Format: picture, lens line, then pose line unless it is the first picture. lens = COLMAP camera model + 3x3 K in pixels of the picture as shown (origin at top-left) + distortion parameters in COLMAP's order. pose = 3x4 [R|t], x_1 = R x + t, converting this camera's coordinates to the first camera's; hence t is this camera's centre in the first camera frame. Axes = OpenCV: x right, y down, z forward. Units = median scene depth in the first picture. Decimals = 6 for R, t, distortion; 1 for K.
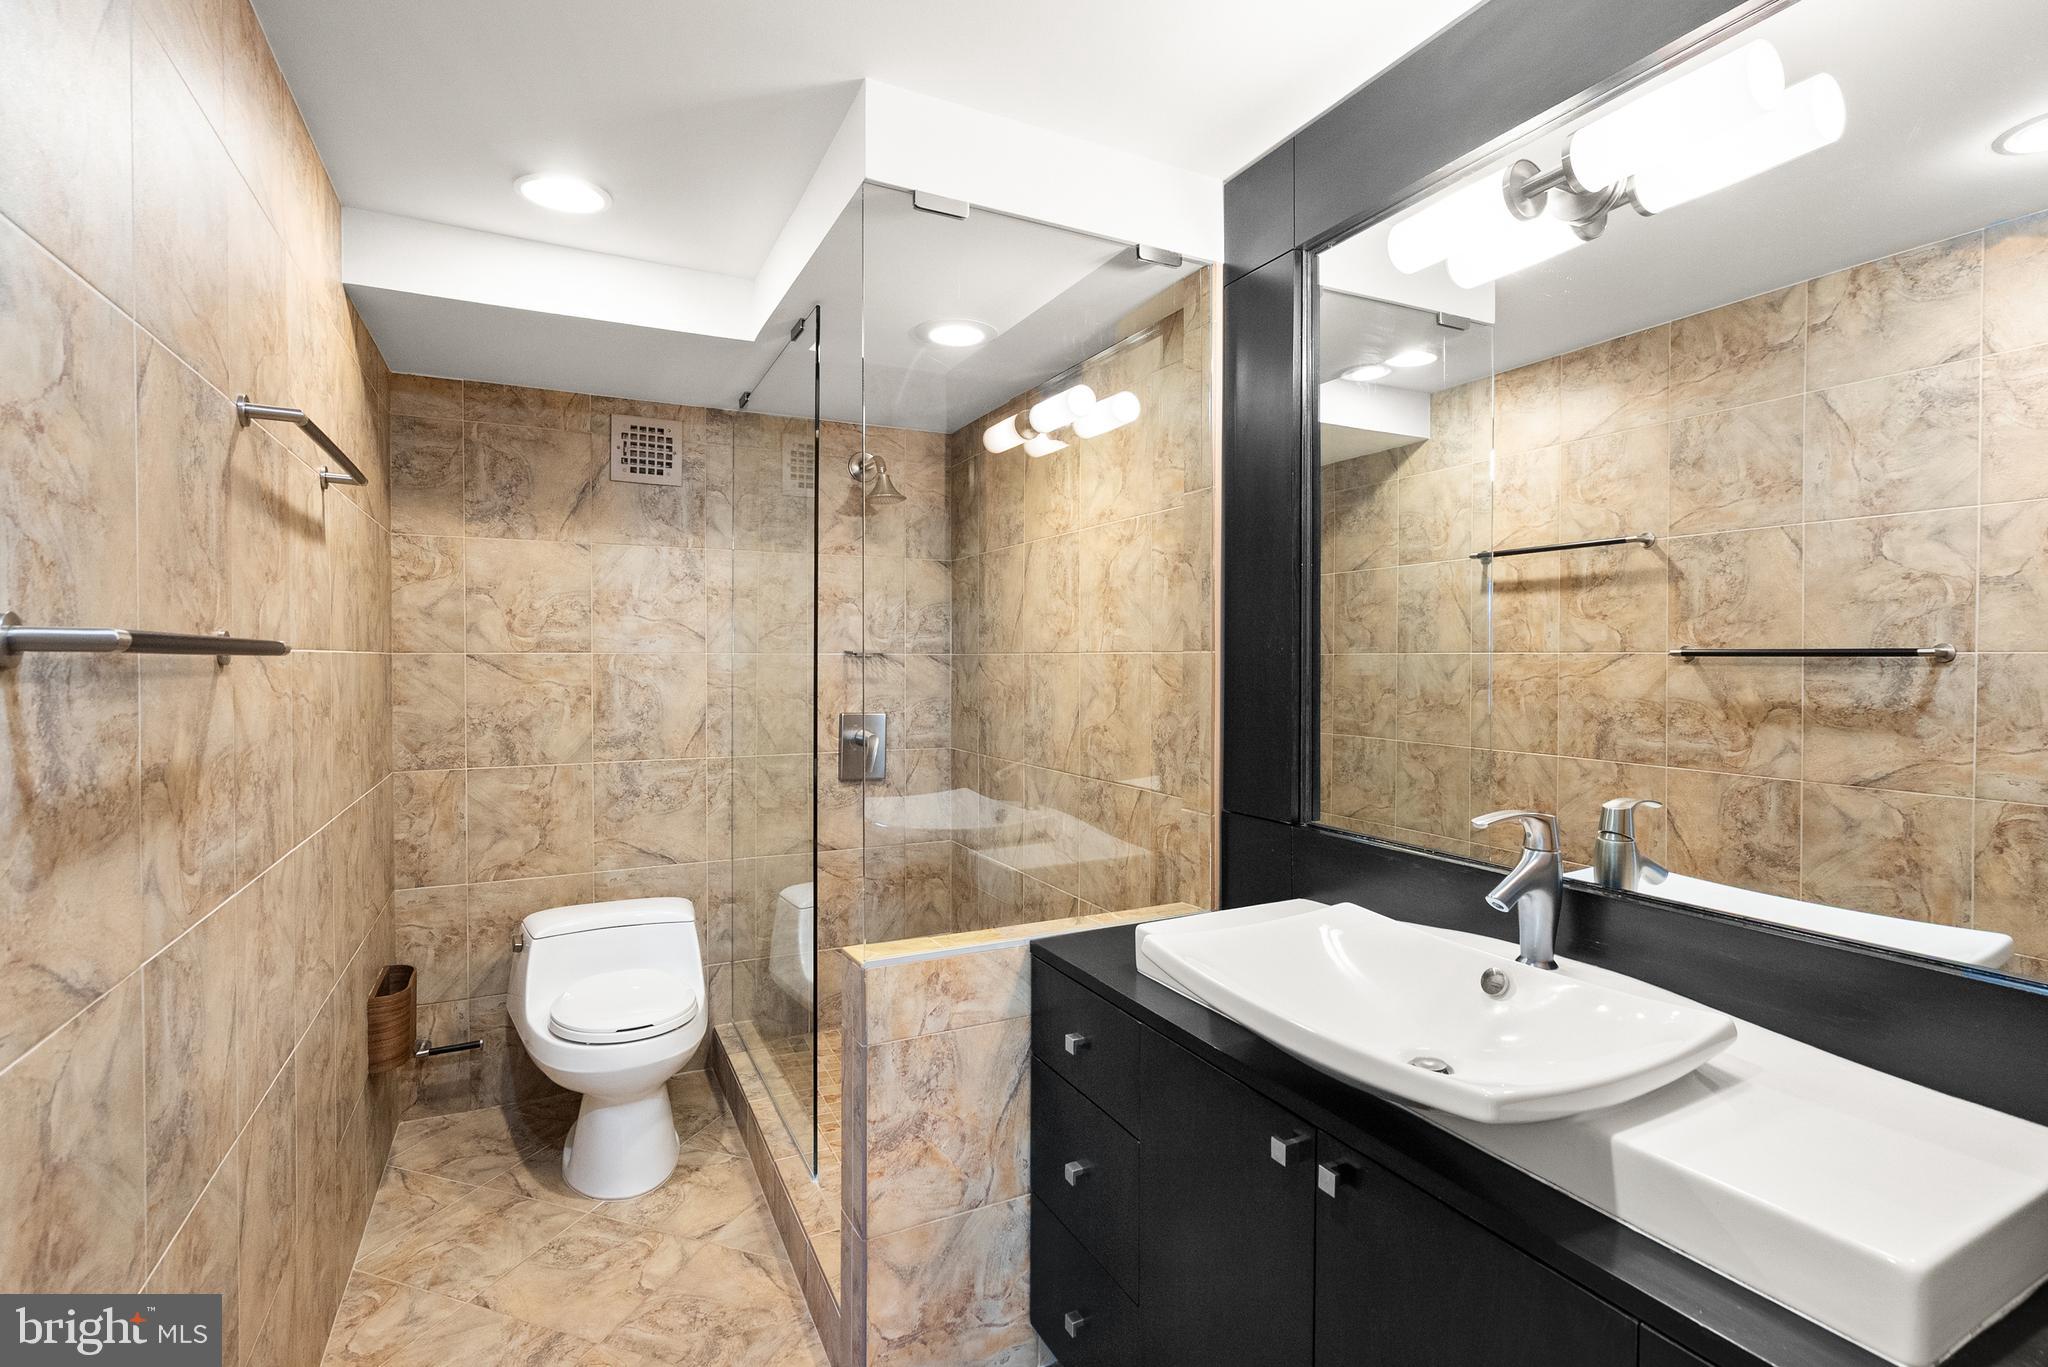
lens RADIAL K [[945.8, 0, 1023.5], [0, 945.8, 687.8], [0, 0, 1]] dist [-0.001687, 0.001558]
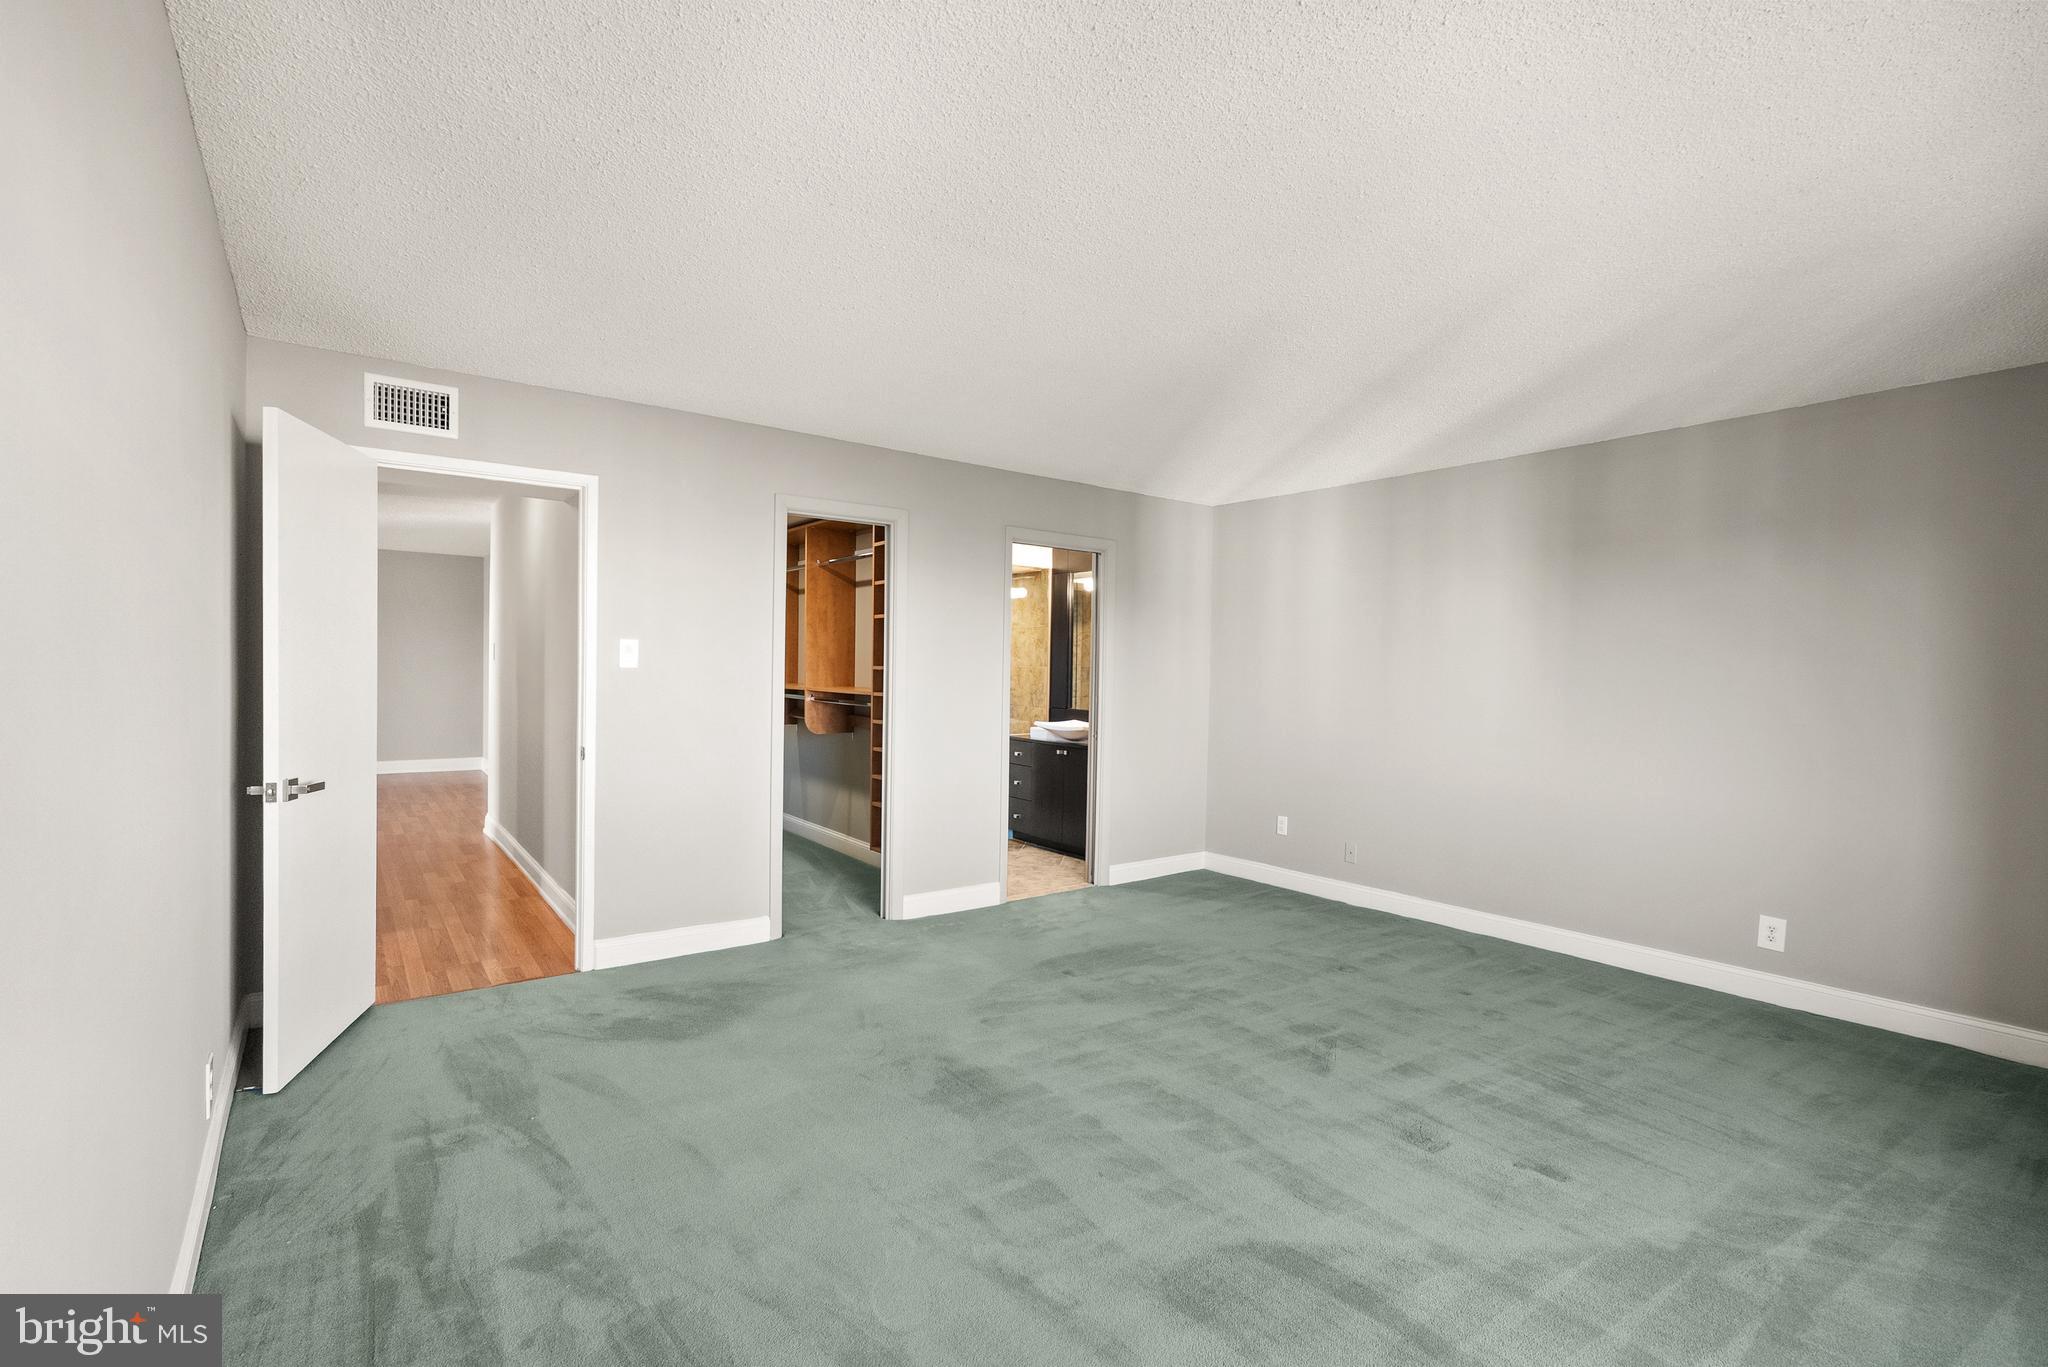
lens RADIAL K [[945.8, 0, 1018.0], [0, 945.8, 686.8], [0, 0, 1]] dist [-0.001687, 0.001558]
pose [[0.982823, 0.020787, 0.183374, -0.554657], [-0.025222, 0.999442, 0.021885, -0.040534], [-0.182817, -0.026134, 0.982800, -2.469644]]
